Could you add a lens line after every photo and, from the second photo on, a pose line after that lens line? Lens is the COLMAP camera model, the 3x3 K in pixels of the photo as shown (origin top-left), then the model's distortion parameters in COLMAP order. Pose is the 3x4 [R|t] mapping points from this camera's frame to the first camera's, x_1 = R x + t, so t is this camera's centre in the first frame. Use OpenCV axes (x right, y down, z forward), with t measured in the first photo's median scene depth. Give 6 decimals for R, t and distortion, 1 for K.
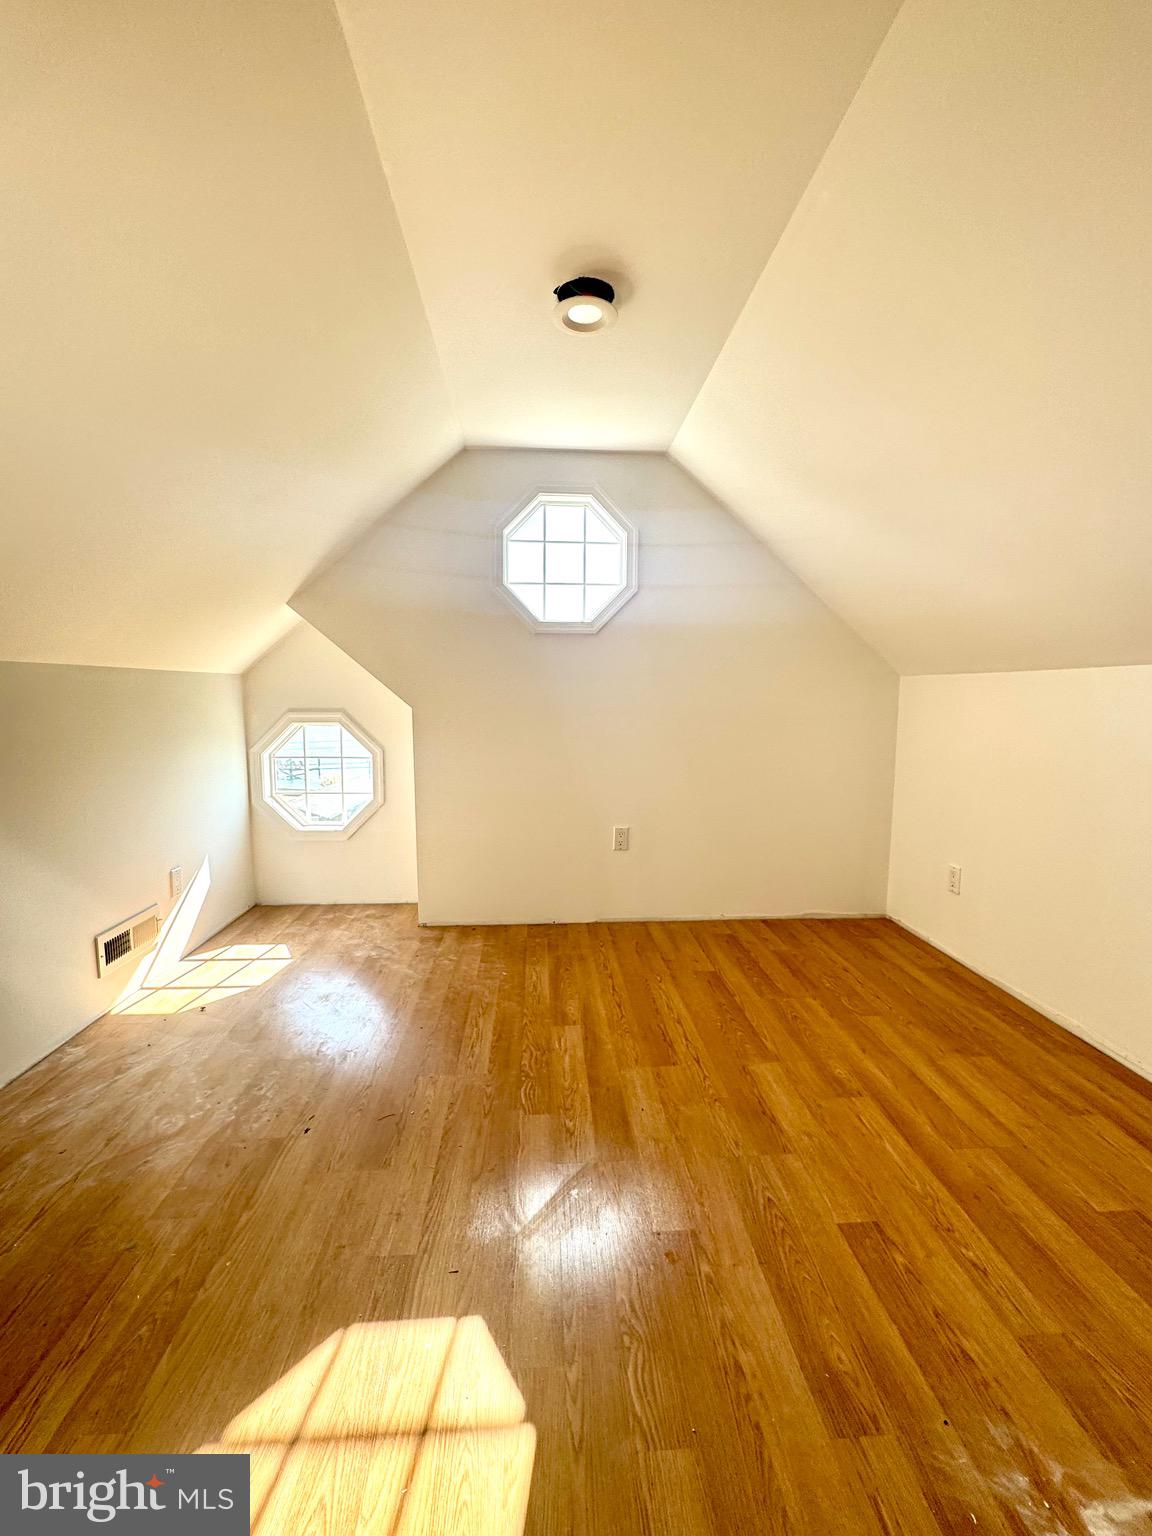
lens RADIAL K [[612.1, 0, 574.9], [0, 612.1, 765.0], [0, 0, 1]] dist [-0.001924, -0.000269]
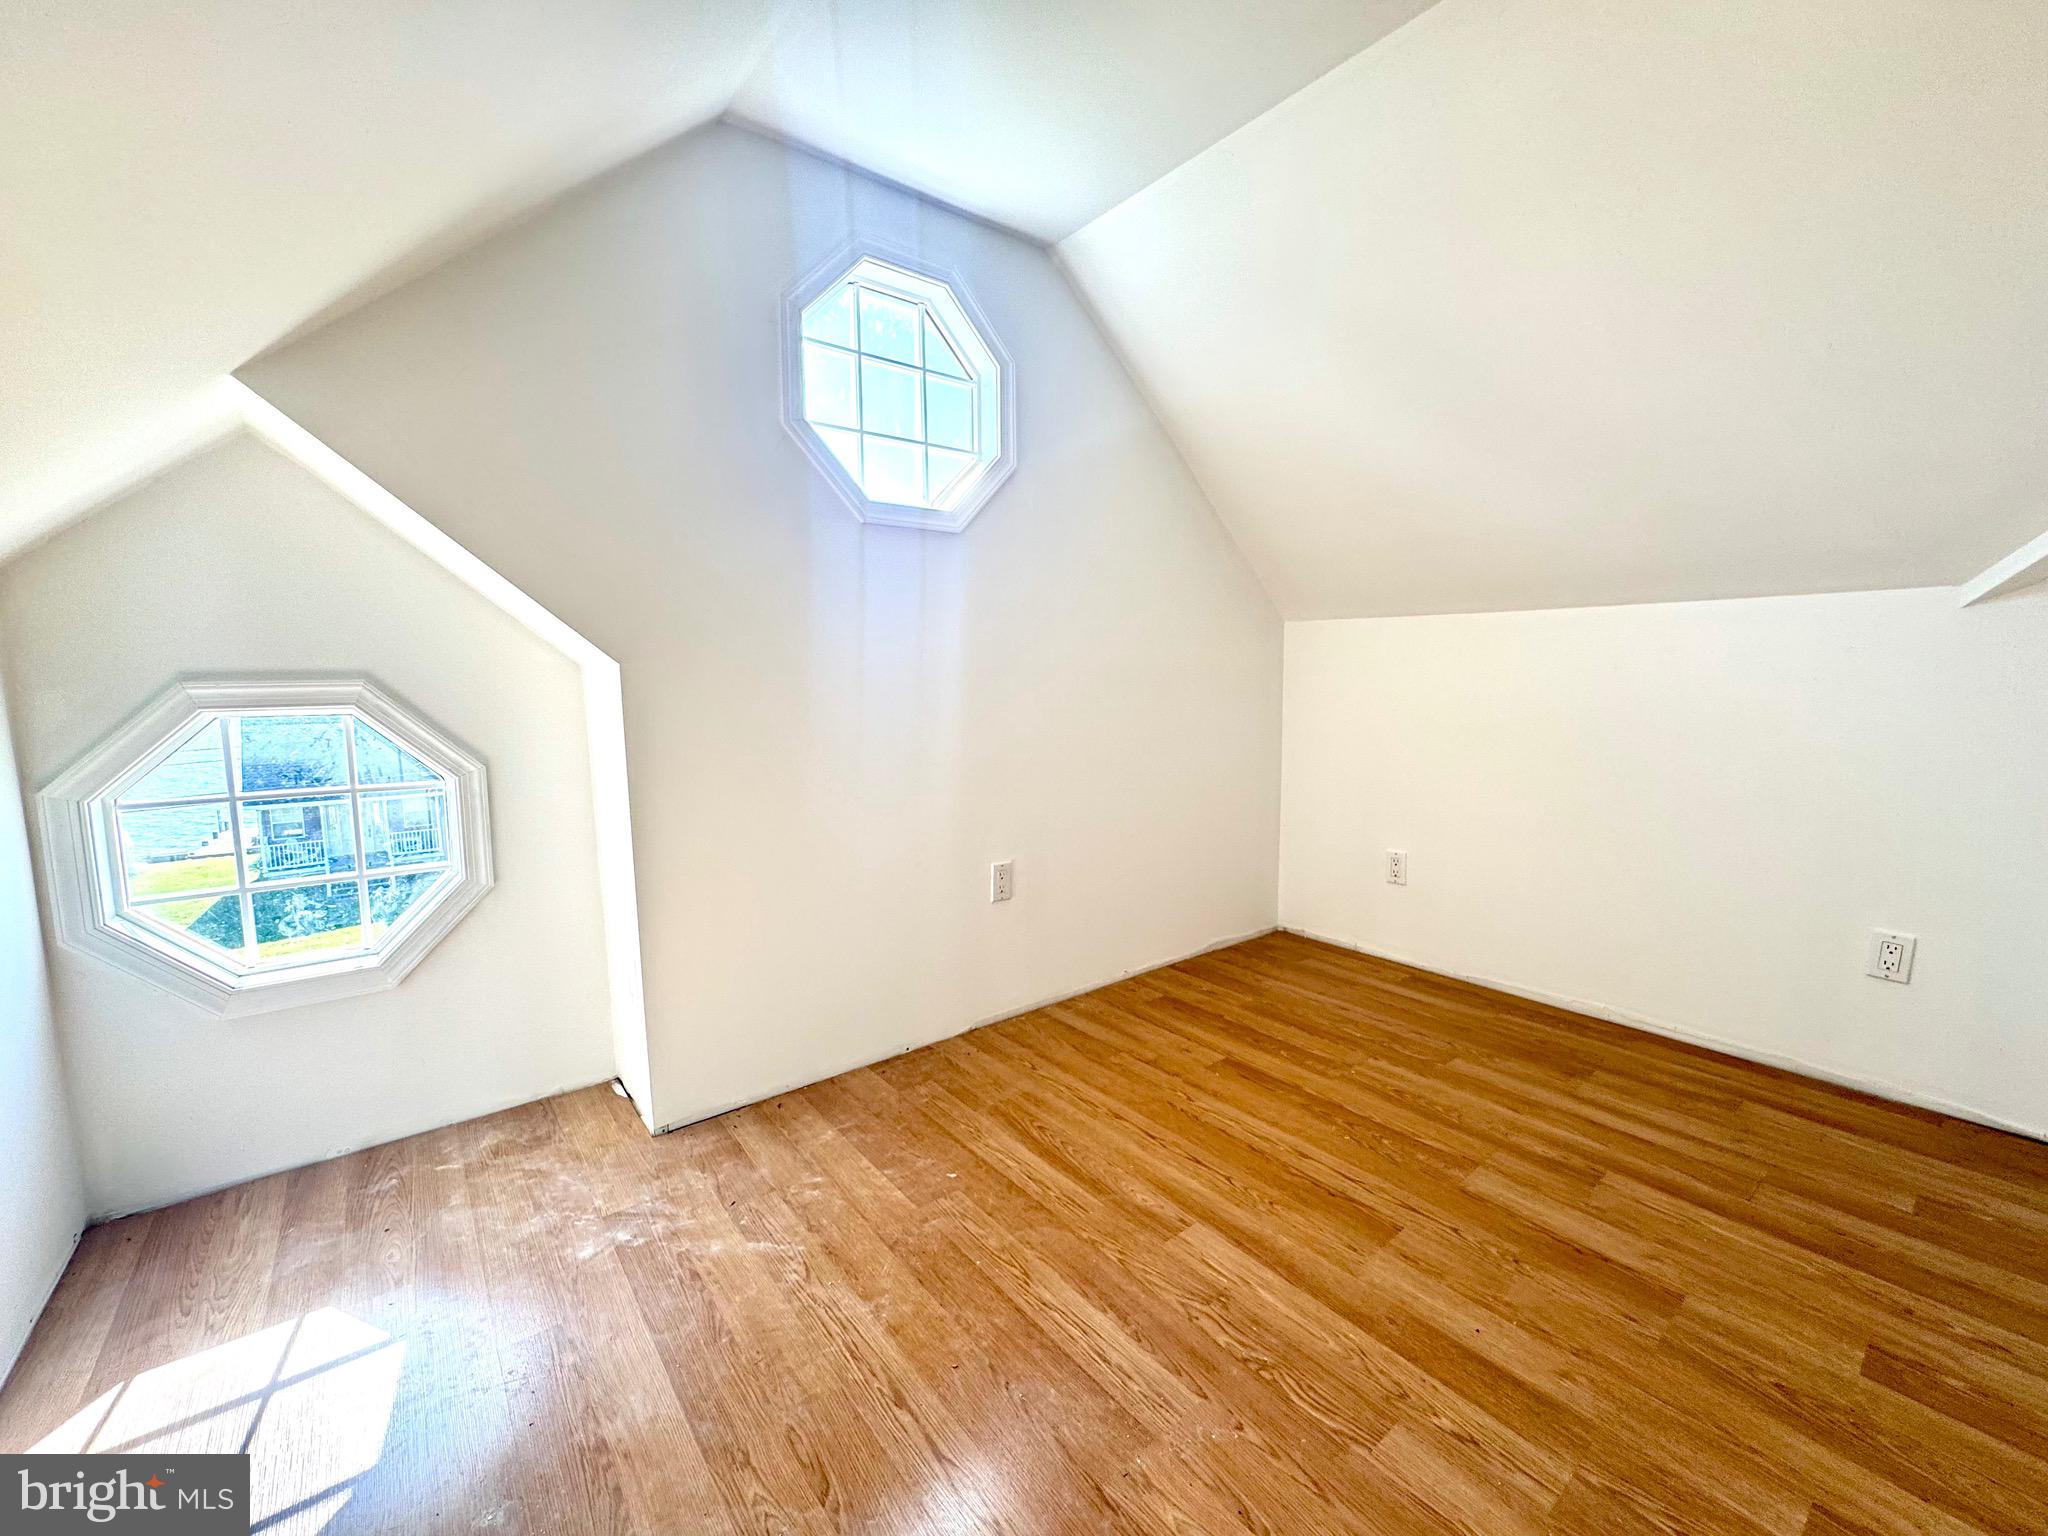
lens RADIAL K [[816.2, 0, 1024.1], [0, 816.2, 767.3], [0, 0, 1]] dist [-0.001924, -0.000269]
pose [[0.822326, -0.075157, 0.564031, -0.462479], [0.071020, 0.997044, 0.029313, -0.017962], [-0.564567, 0.015952, 0.825233, 0.428793]]
